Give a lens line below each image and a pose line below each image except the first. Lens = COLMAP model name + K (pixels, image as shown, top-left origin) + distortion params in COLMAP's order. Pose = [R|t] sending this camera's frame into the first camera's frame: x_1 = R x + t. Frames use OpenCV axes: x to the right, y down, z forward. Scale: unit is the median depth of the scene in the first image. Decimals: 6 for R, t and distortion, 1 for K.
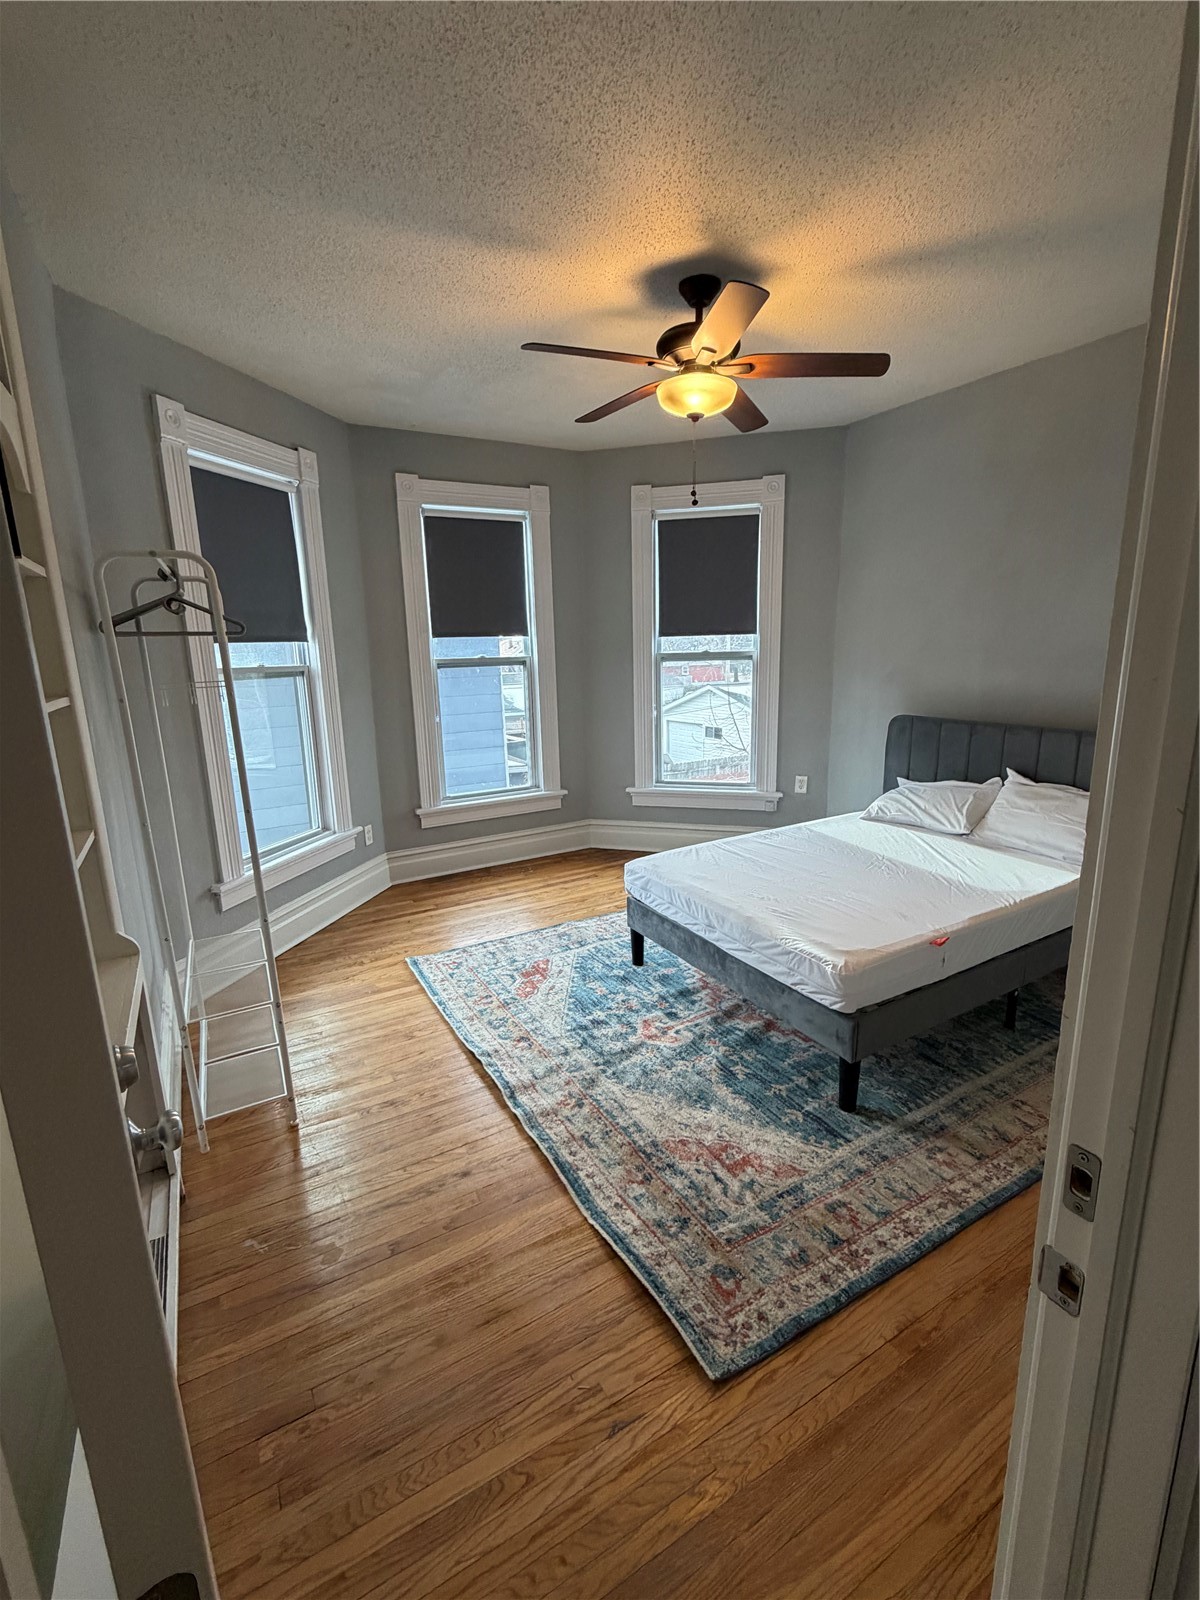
lens RADIAL K [[702.6, 0, 594.8], [0, 702.6, 801.5], [0, 0, 1]] dist [0.000263, 0.000003]
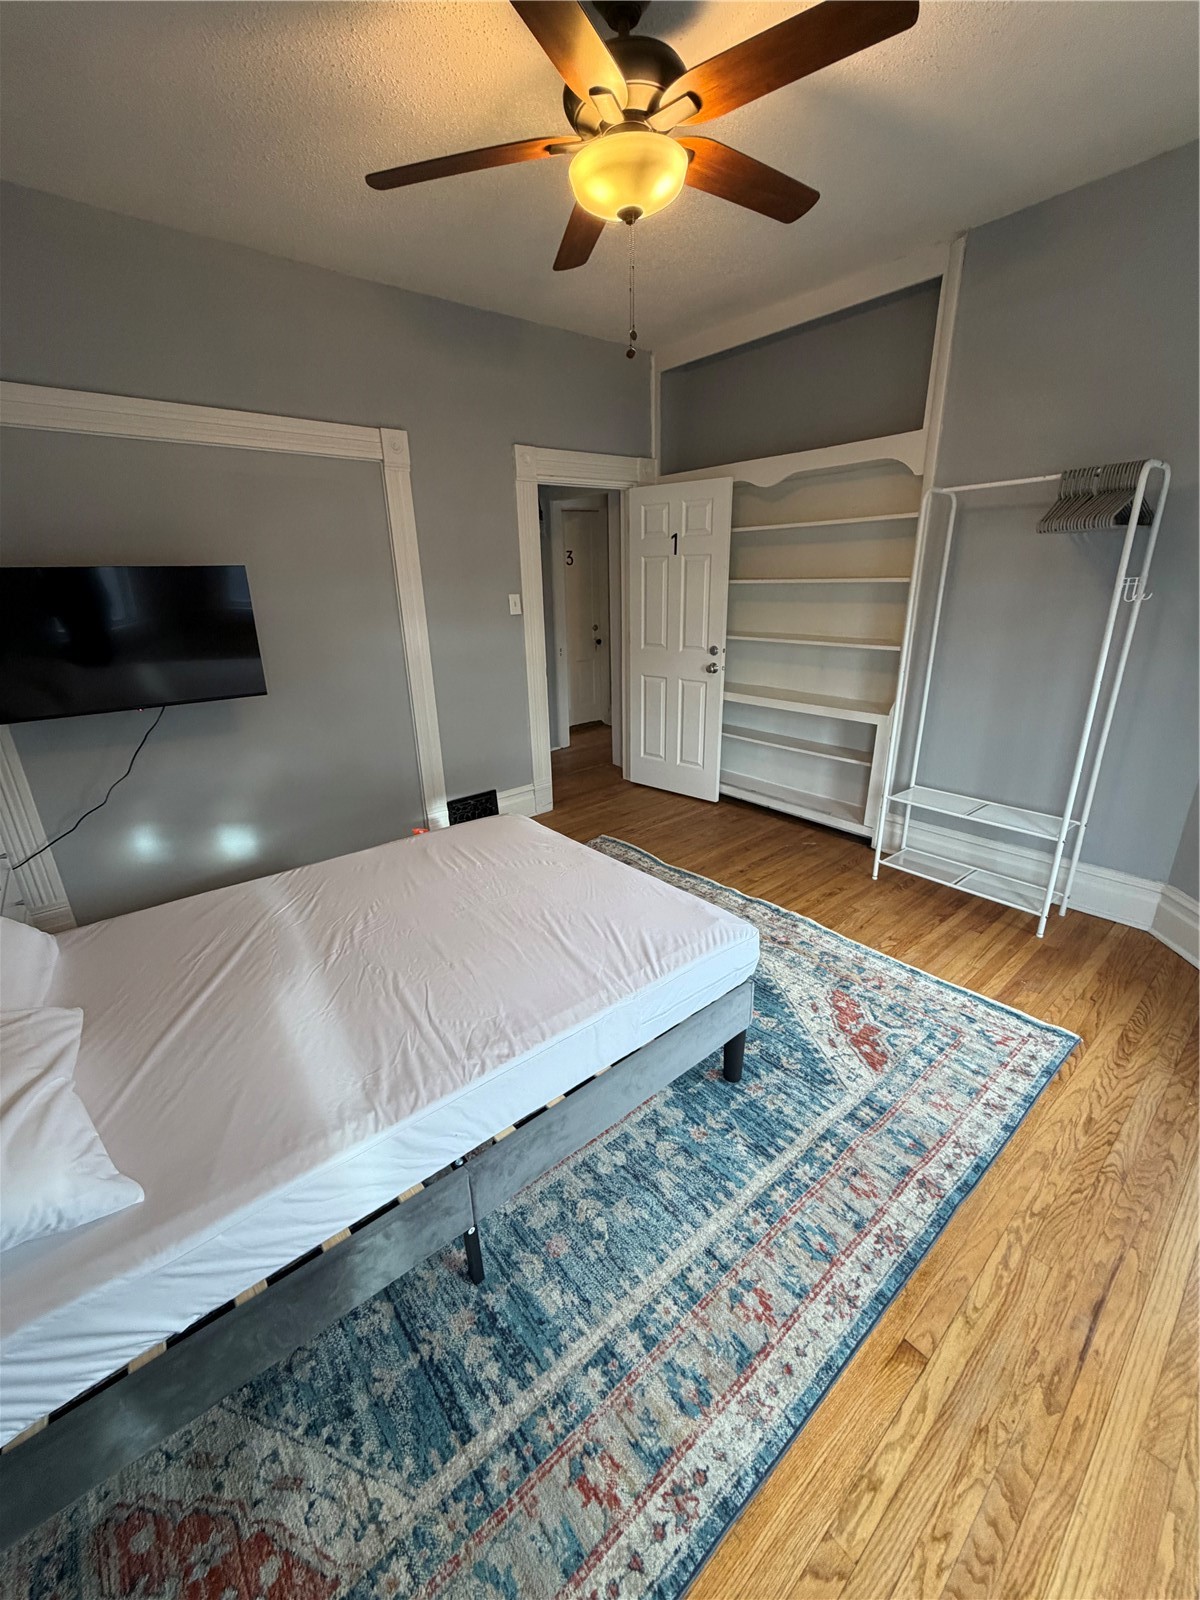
lens RADIAL K [[635.3, 0, 595.2], [0, 635.3, 798.1], [0, 0, 1]] dist [0.004328, 0.000329]
pose [[-0.982565, 0.109131, -0.150520, 0.242287], [0.014052, 0.850877, 0.525177, -0.289489], [0.185387, 0.513906, -0.837575, 1.318754]]
